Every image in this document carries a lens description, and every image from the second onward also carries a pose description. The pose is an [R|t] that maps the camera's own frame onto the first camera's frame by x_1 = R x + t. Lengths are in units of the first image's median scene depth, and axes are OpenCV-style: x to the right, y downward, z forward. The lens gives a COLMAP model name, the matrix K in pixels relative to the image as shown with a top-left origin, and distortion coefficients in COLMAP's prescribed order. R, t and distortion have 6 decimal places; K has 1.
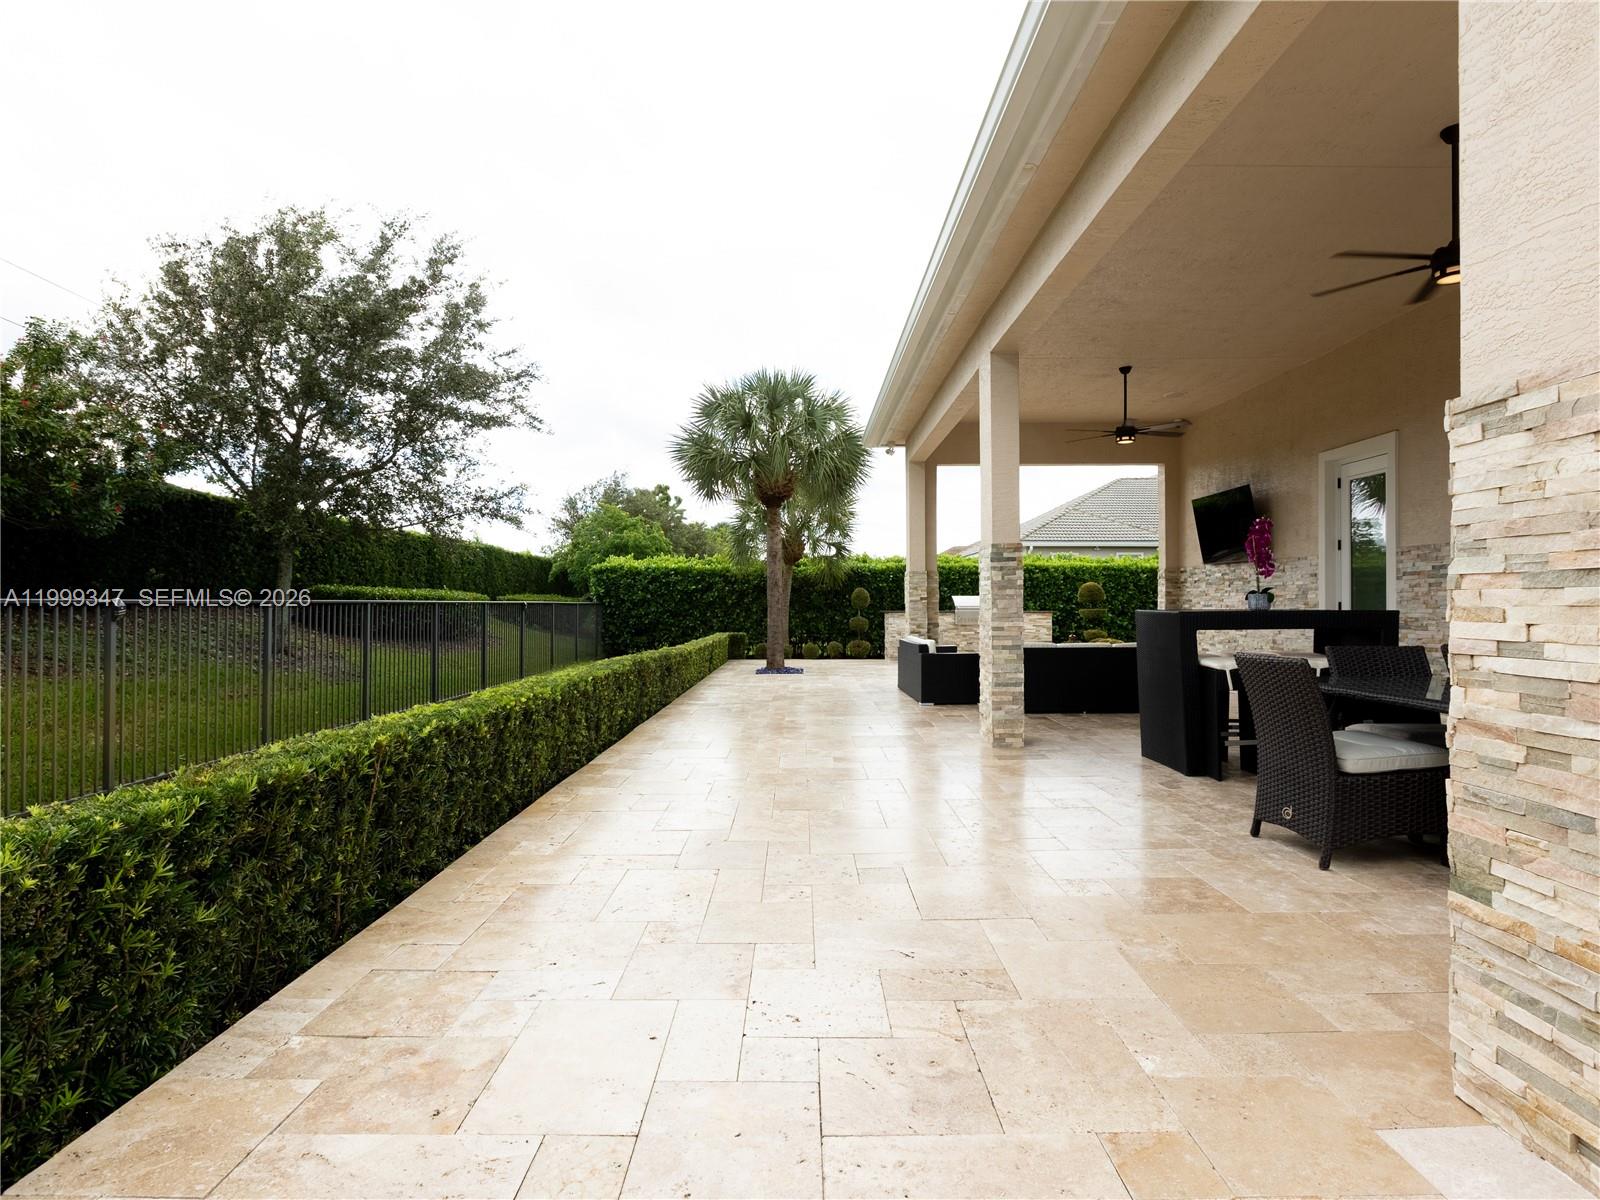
lens RADIAL K [[816.9, 0, 813.2], [0, 816.9, 590.0], [0, 0, 1]] dist [-0.005094, 0.001074]
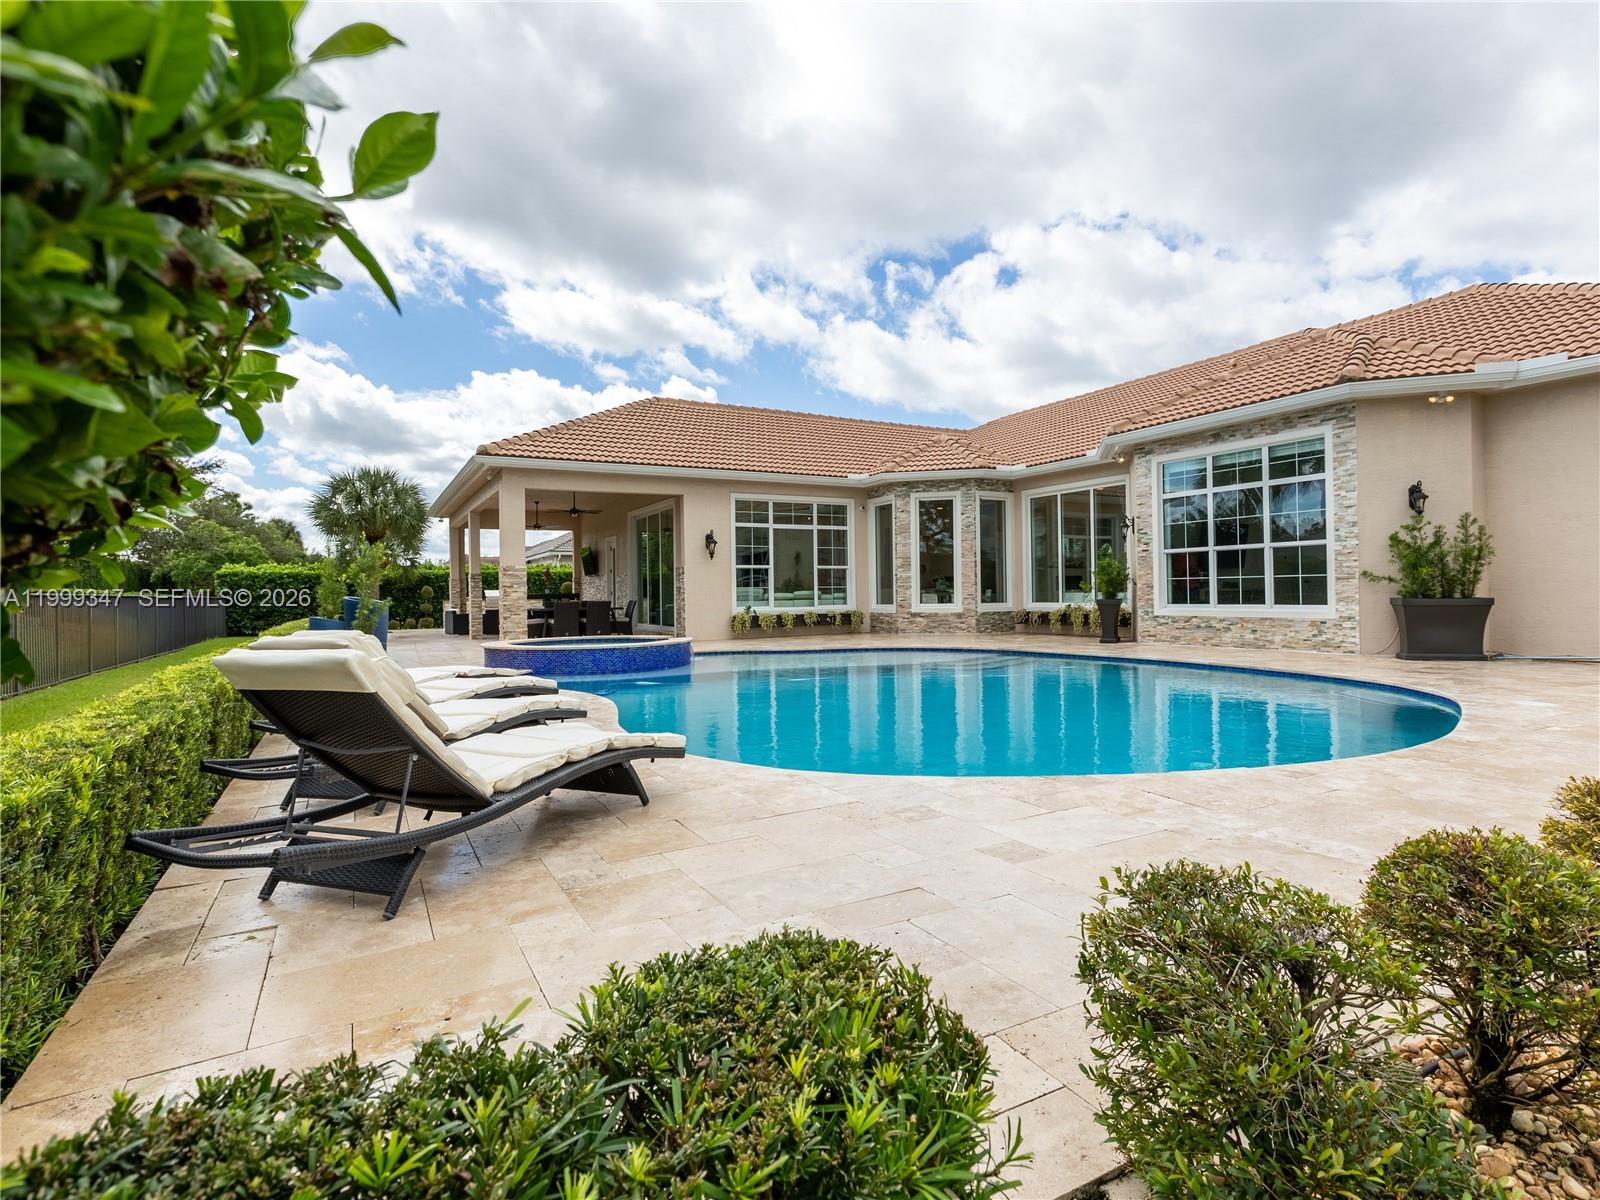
lens RADIAL K [[816.9, 0, 811.4], [0, 816.9, 590.3], [0, 0, 1]] dist [-0.005094, 0.001074]
pose [[0.881214, -0.010057, 0.472610, -0.043106], [0.006424, 0.999936, 0.009302, -0.005198], [-0.472674, -0.005161, 0.881222, -0.936981]]
